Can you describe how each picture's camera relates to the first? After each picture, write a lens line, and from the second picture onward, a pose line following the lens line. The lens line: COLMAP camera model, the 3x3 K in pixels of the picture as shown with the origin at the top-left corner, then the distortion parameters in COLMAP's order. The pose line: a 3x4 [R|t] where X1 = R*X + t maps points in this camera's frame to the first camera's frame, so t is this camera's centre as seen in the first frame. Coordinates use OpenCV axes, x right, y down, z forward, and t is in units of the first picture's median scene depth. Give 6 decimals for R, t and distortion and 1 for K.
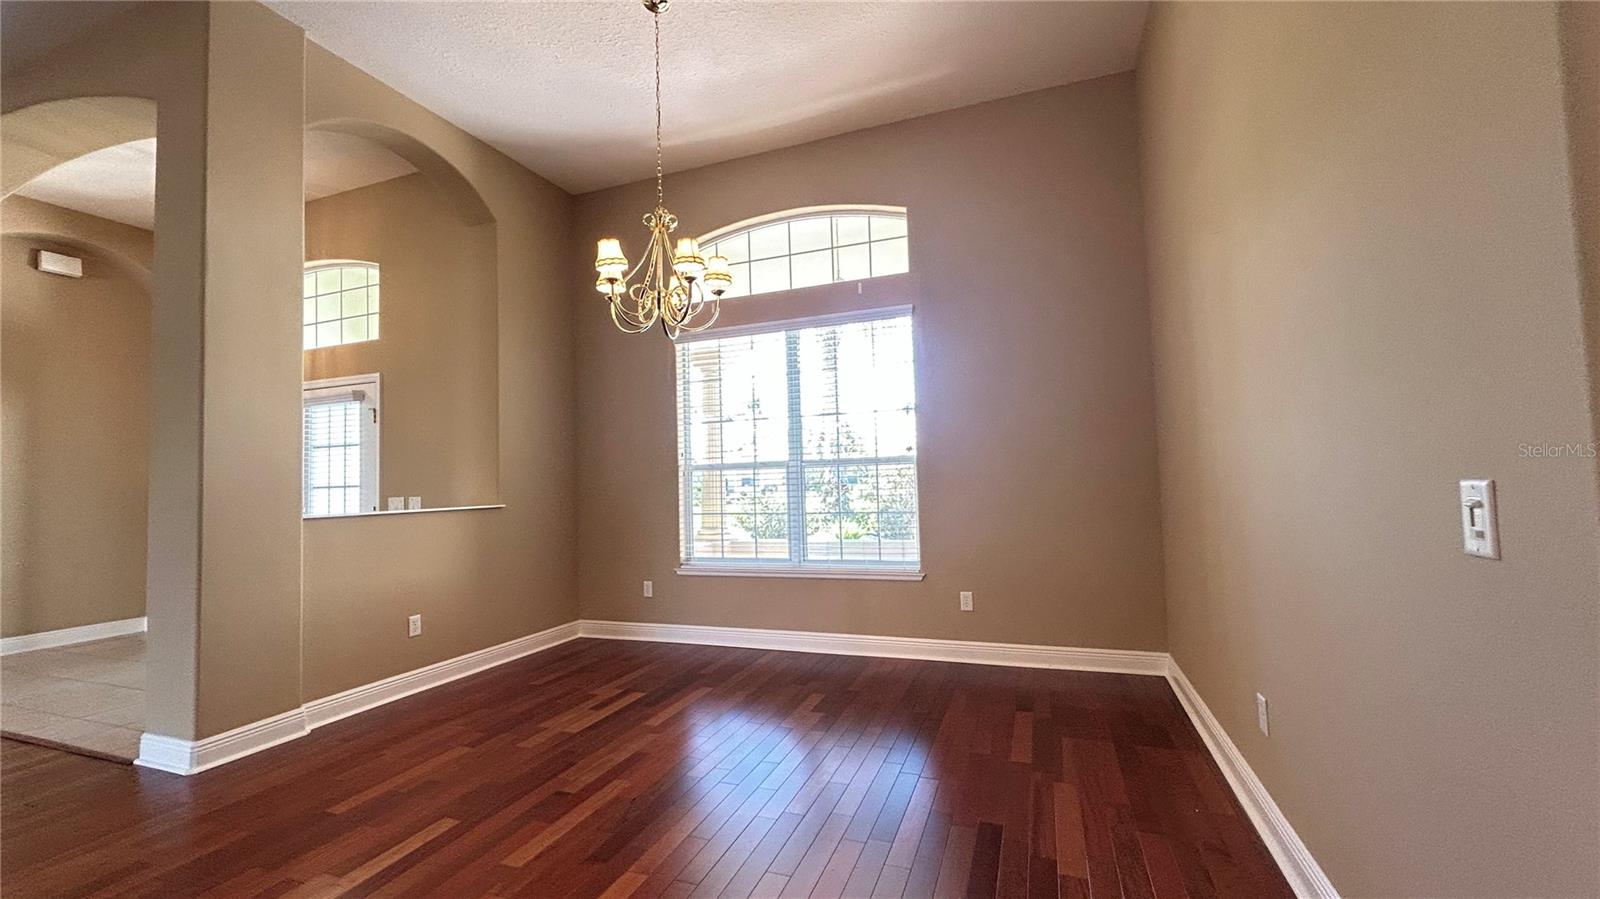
lens RADIAL K [[642.2, 0, 799.3], [0, 642.2, 451.5], [0, 0, 1]] dist [-0.001703, 0.000808]
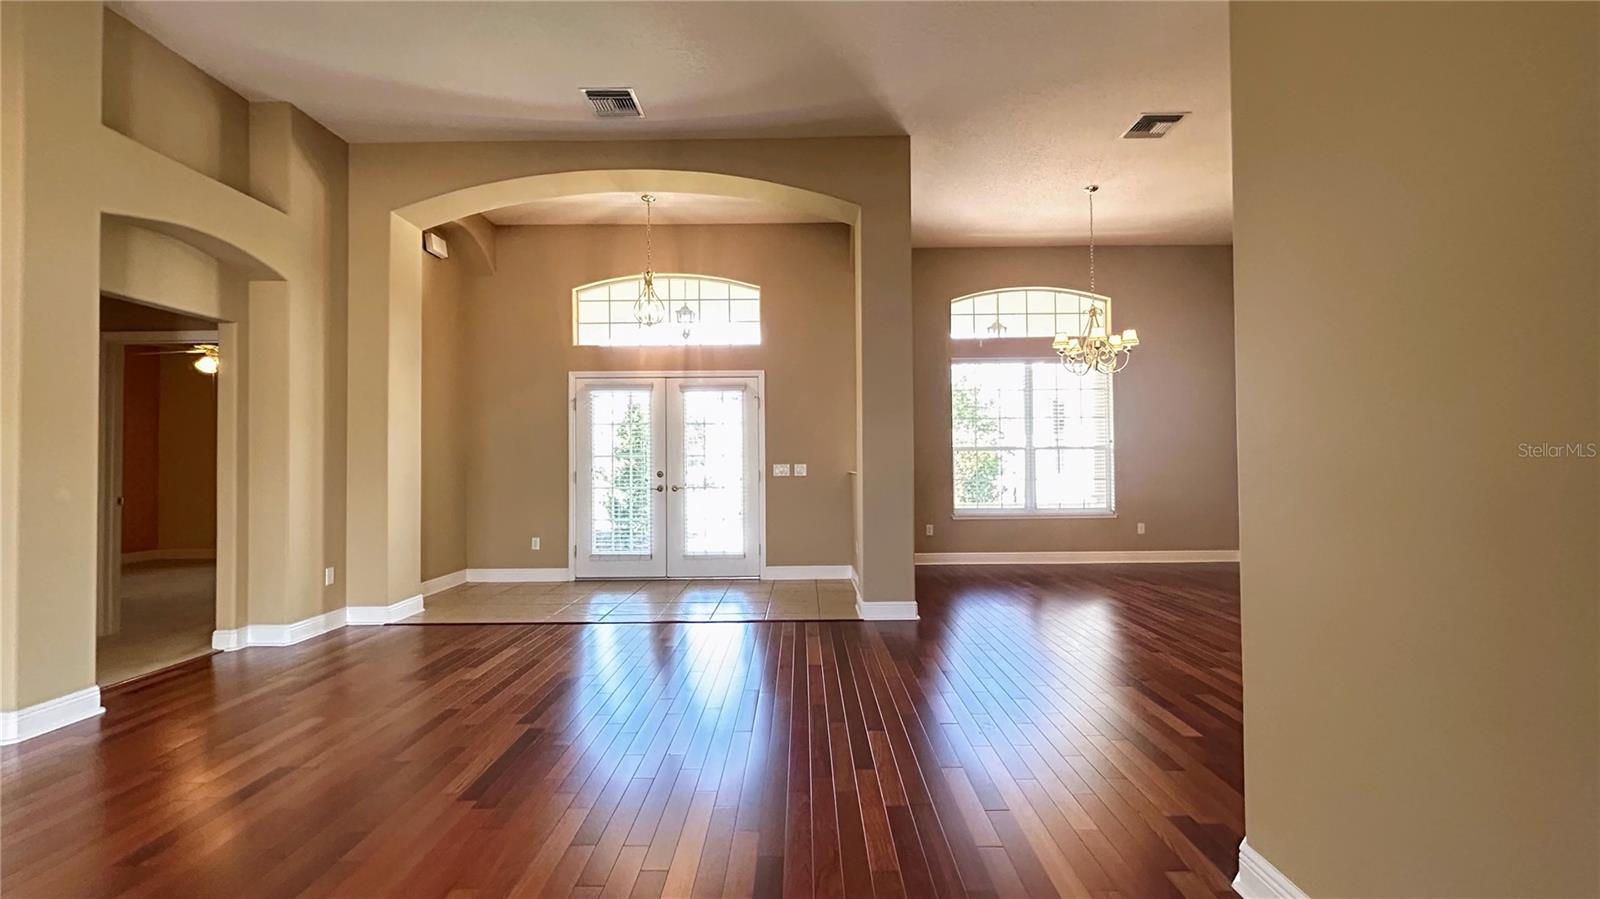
lens RADIAL K [[642.2, 0, 789.7], [0, 642.2, 456.4], [0, 0, 1]] dist [-0.001703, 0.000808]
pose [[0.940518, 0.026335, 0.338721, -1.052169], [-0.033245, 0.999340, 0.014615, 0.034334], [-0.338113, -0.025006, 0.940773, -0.275945]]
